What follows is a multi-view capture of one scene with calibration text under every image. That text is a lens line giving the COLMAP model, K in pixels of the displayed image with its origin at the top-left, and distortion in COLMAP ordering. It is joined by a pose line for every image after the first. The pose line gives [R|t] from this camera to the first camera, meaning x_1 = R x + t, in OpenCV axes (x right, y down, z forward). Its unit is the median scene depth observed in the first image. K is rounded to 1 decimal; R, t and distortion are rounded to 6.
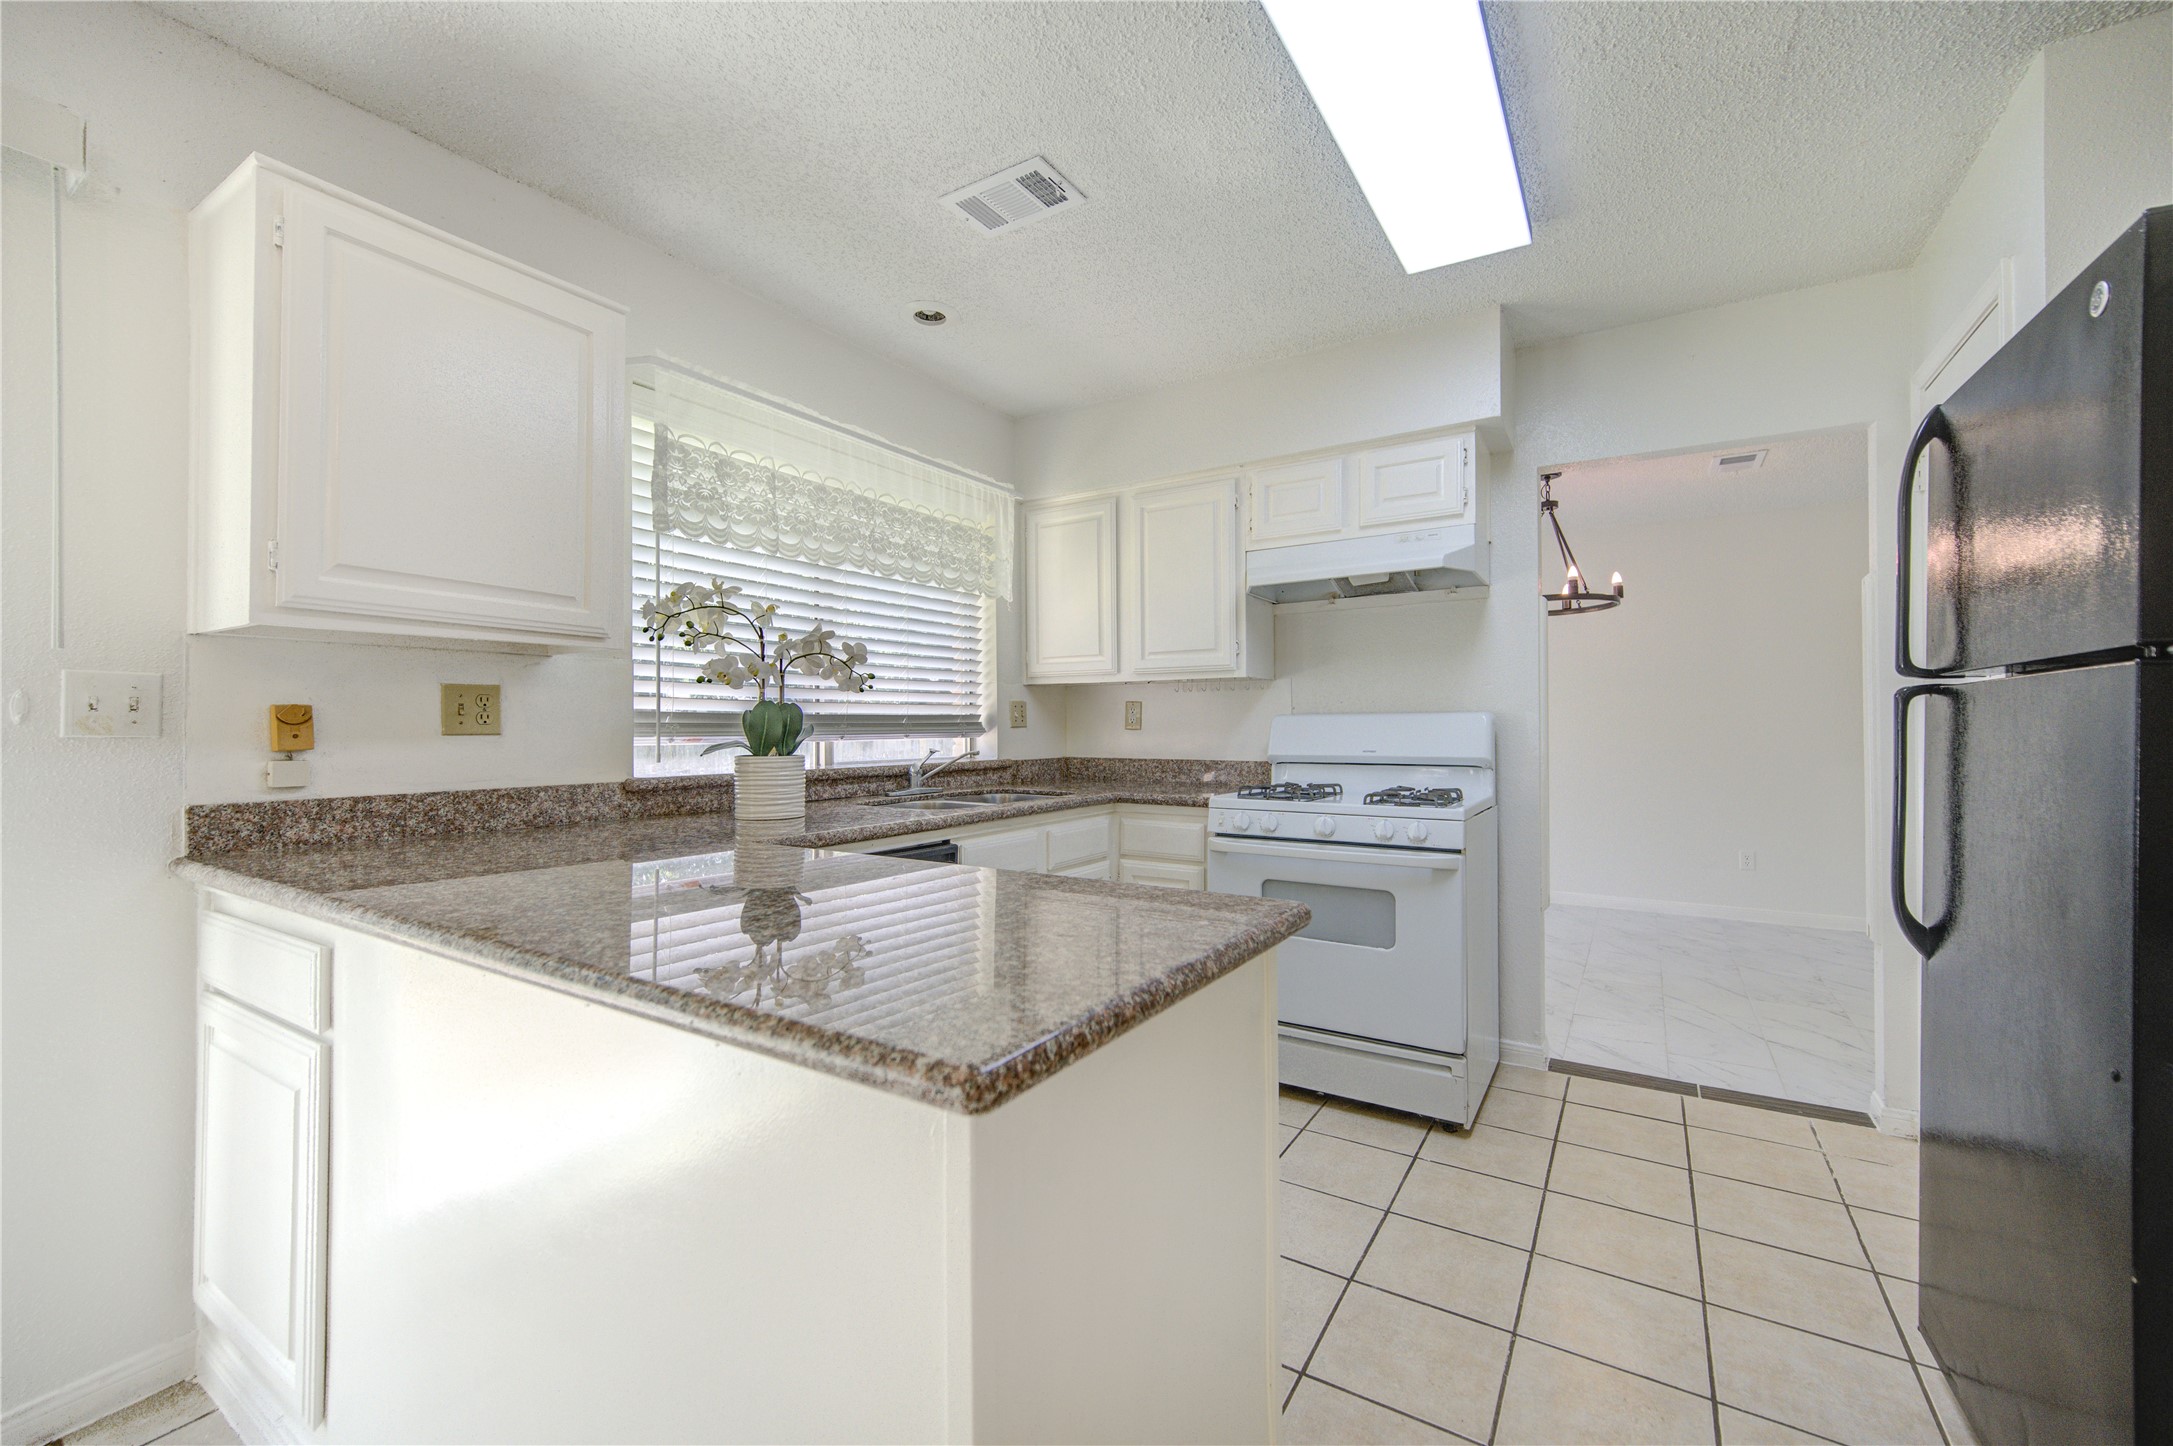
lens RADIAL K [[874.1, 0, 1073.3], [0, 874.1, 718.8], [0, 0, 1]] dist [-0.000710, -0.000104]
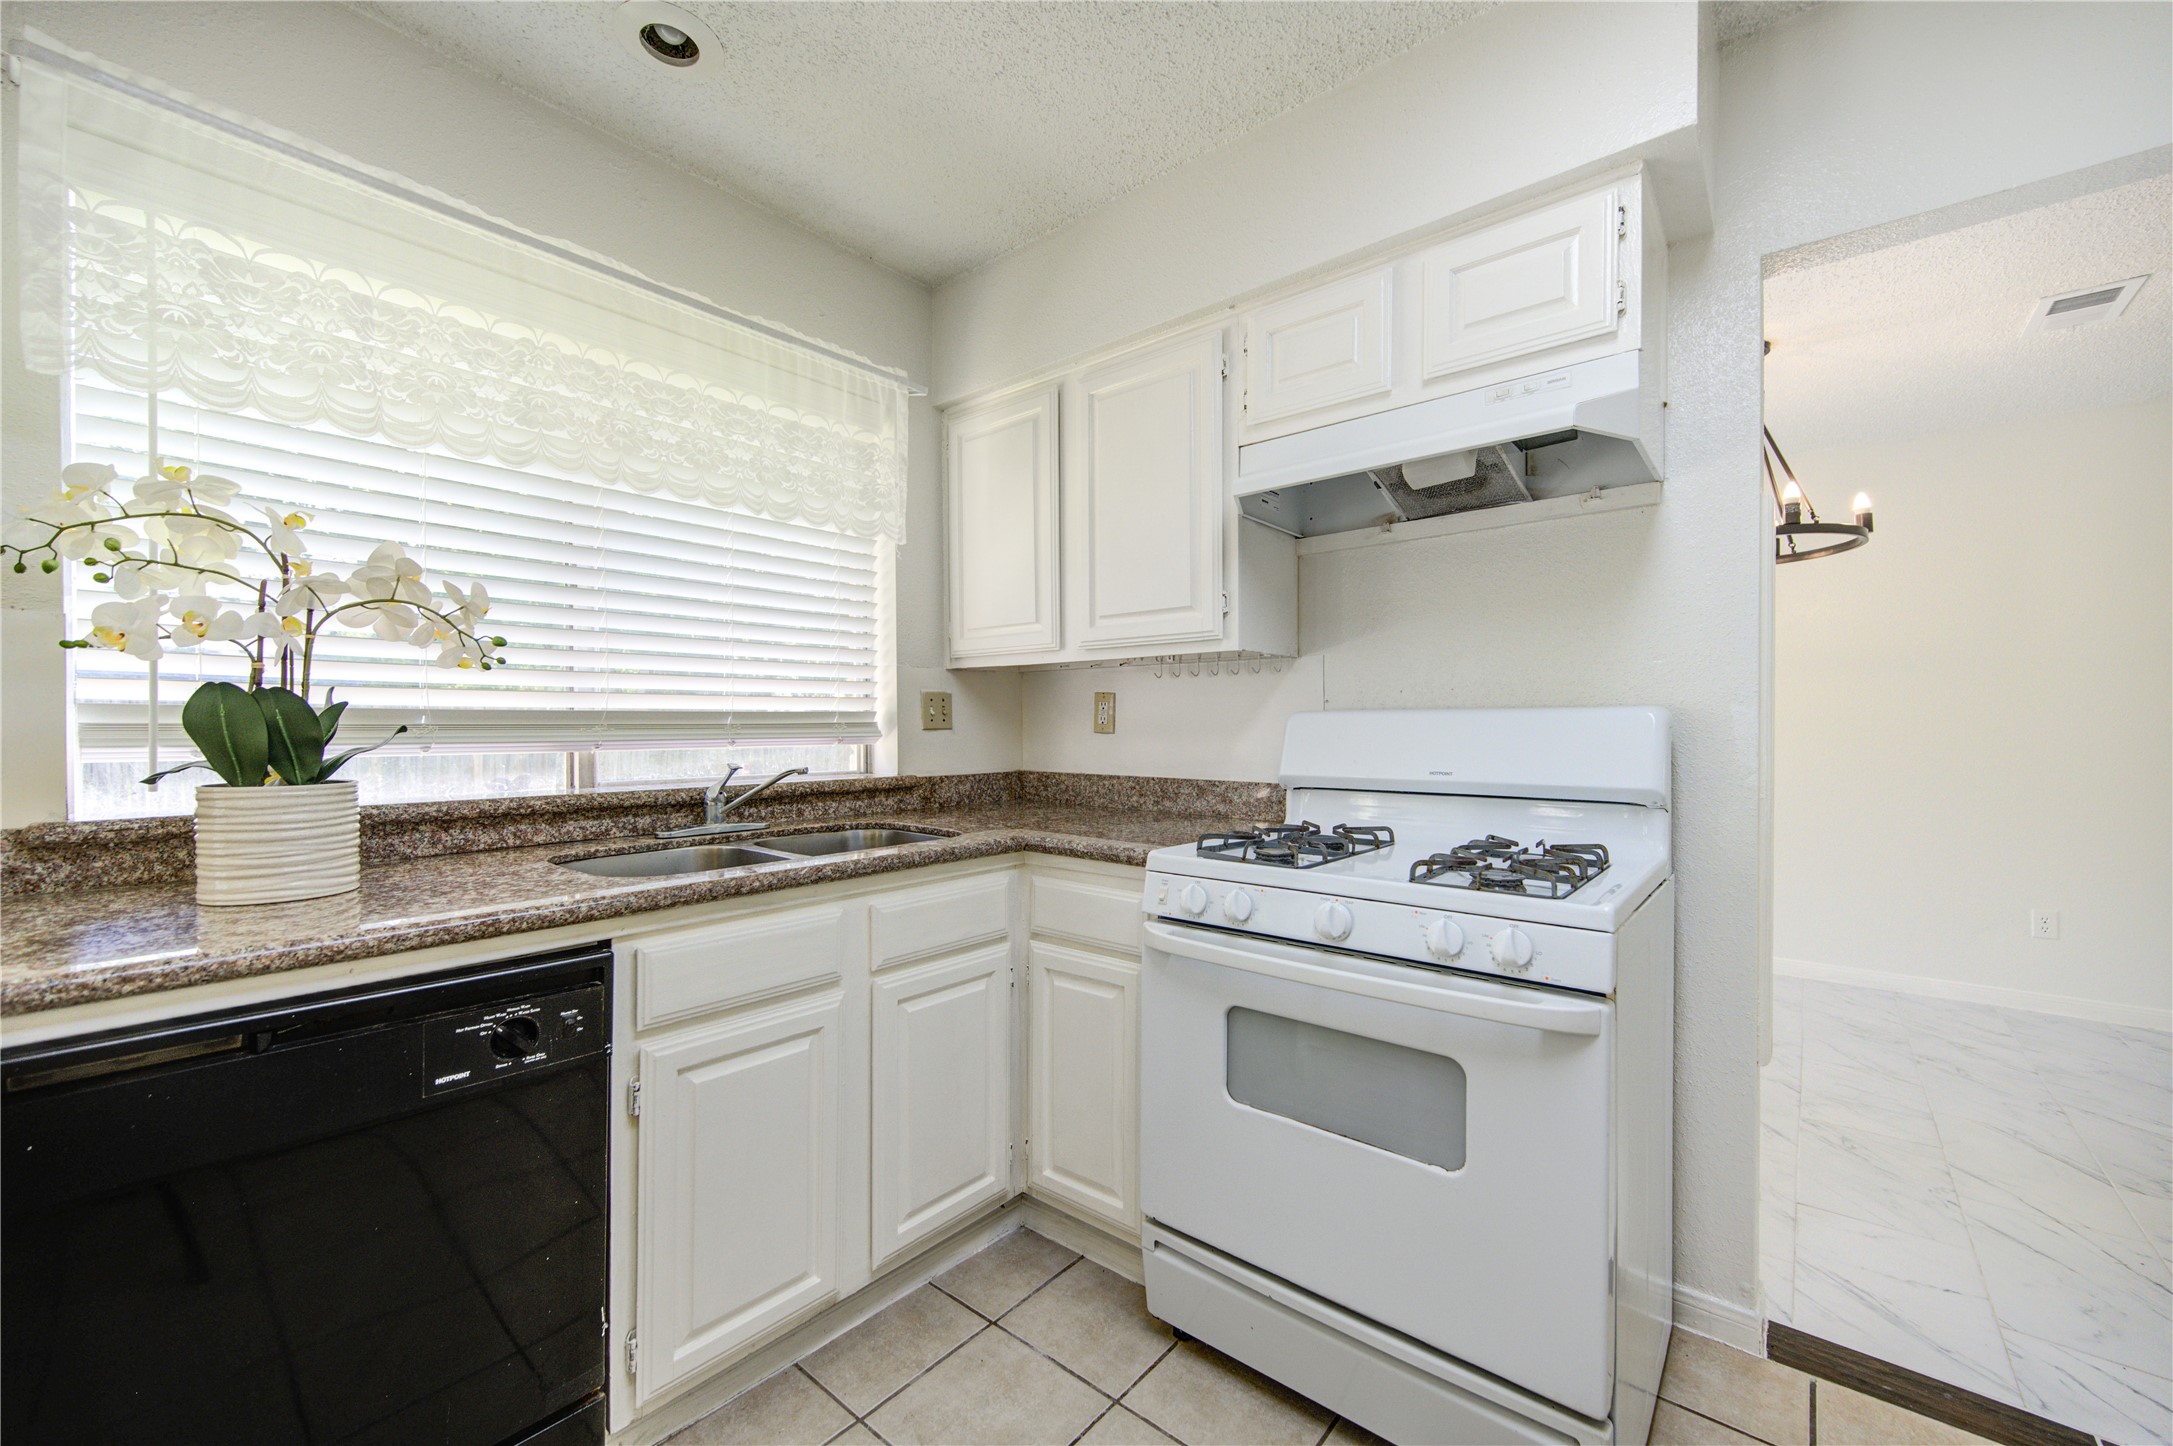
lens RADIAL K [[859.3, 0, 1095.7], [0, 859.3, 731.1], [0, 0, 1]] dist [-0.001957, 0.000073]
pose [[0.993194, 0.002844, -0.116435, 0.178838], [-0.000962, 0.999868, 0.016215, -0.000269], [0.116465, -0.015993, 0.993066, 0.407710]]
